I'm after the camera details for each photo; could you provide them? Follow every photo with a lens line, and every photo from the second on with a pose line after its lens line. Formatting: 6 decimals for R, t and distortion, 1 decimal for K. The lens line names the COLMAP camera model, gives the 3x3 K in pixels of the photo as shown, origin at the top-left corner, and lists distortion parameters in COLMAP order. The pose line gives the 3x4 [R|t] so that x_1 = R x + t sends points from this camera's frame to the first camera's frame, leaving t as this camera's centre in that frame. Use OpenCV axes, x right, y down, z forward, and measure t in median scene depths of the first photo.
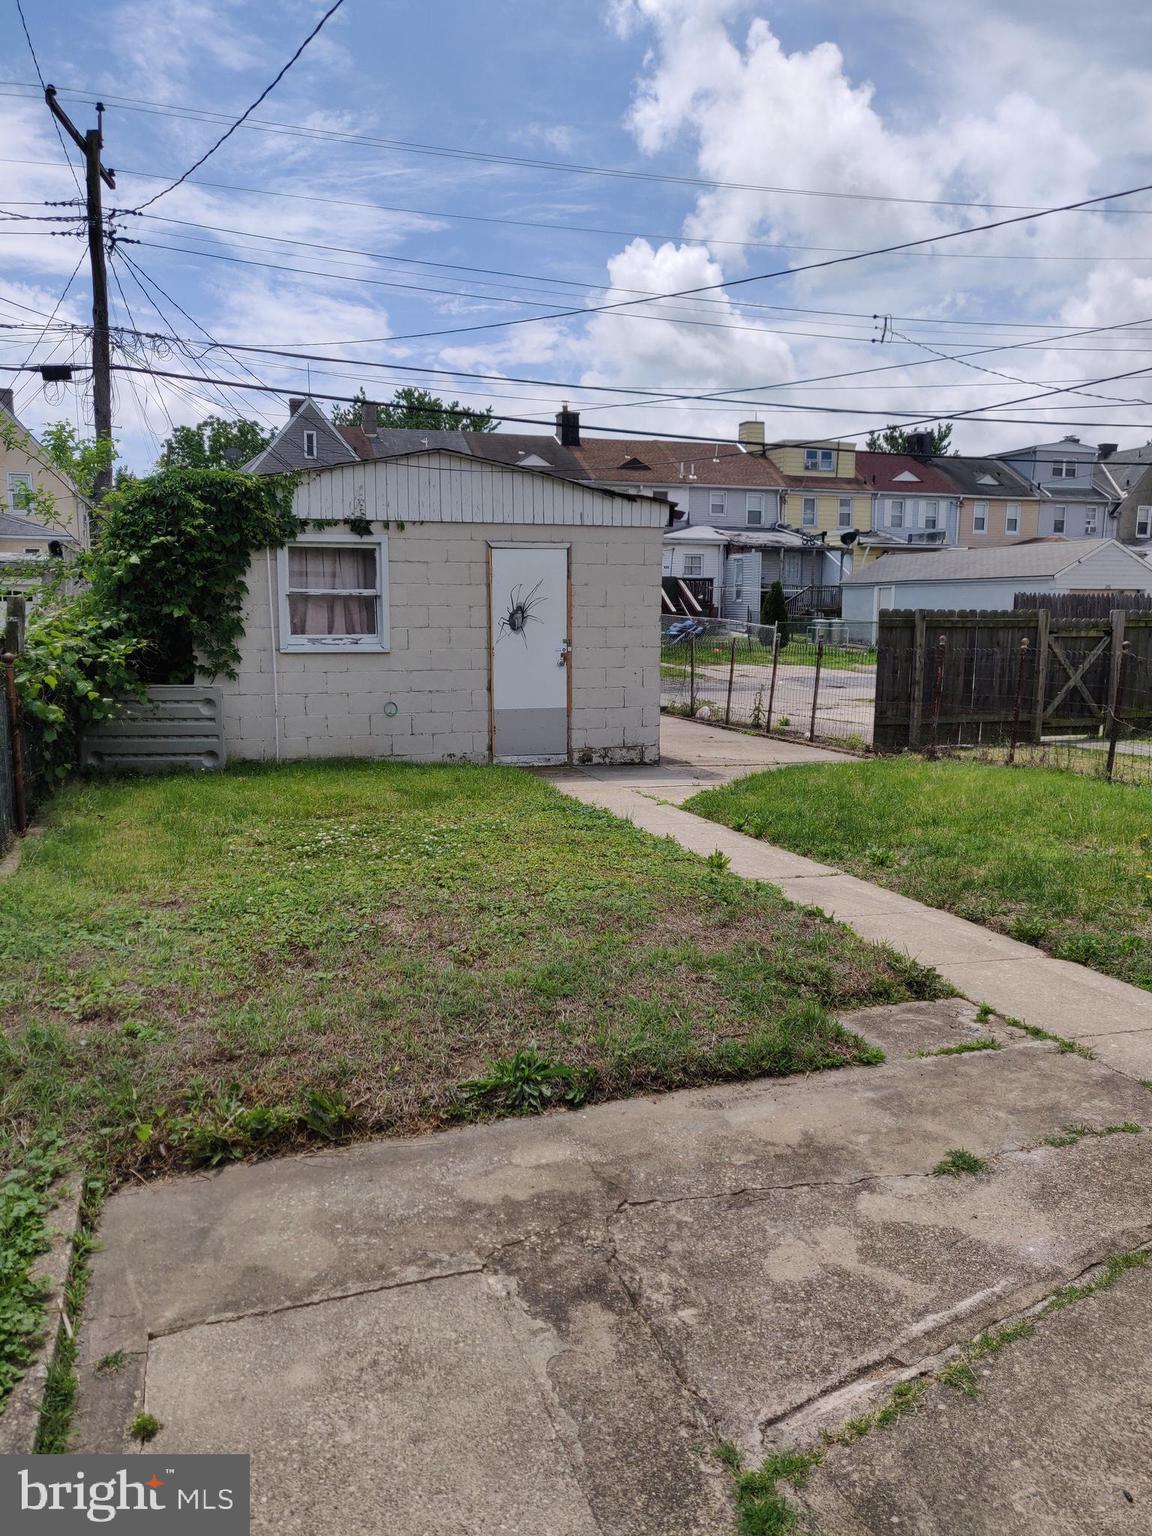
lens RADIAL K [[1185.3, 0, 567.3], [0, 1185.3, 779.6], [0, 0, 1]] dist [0.016074, 0.004931]
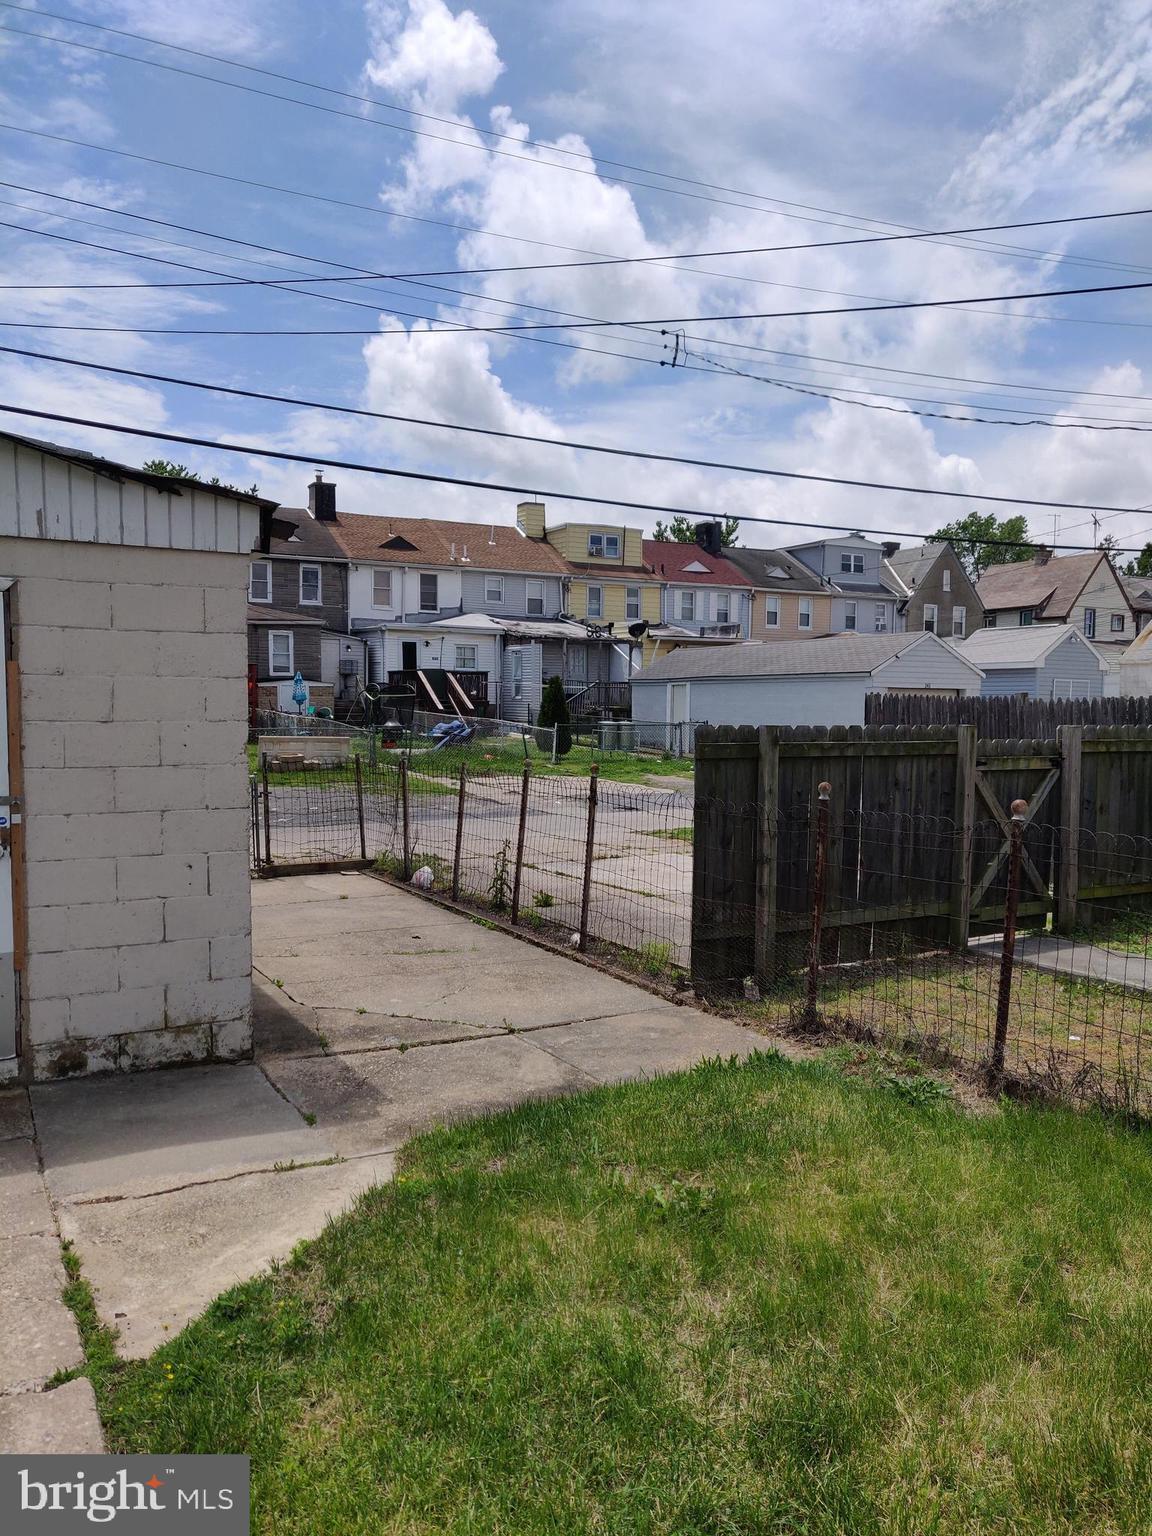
lens RADIAL K [[1185.3, 0, 567.3], [0, 1185.3, 779.6], [0, 0, 1]] dist [0.016074, 0.004931]
pose [[0.985527, -0.005414, 0.169433, 0.030075], [0.018672, 0.996875, -0.076753, -0.020785], [-0.168488, 0.078806, 0.982549, 0.127526]]
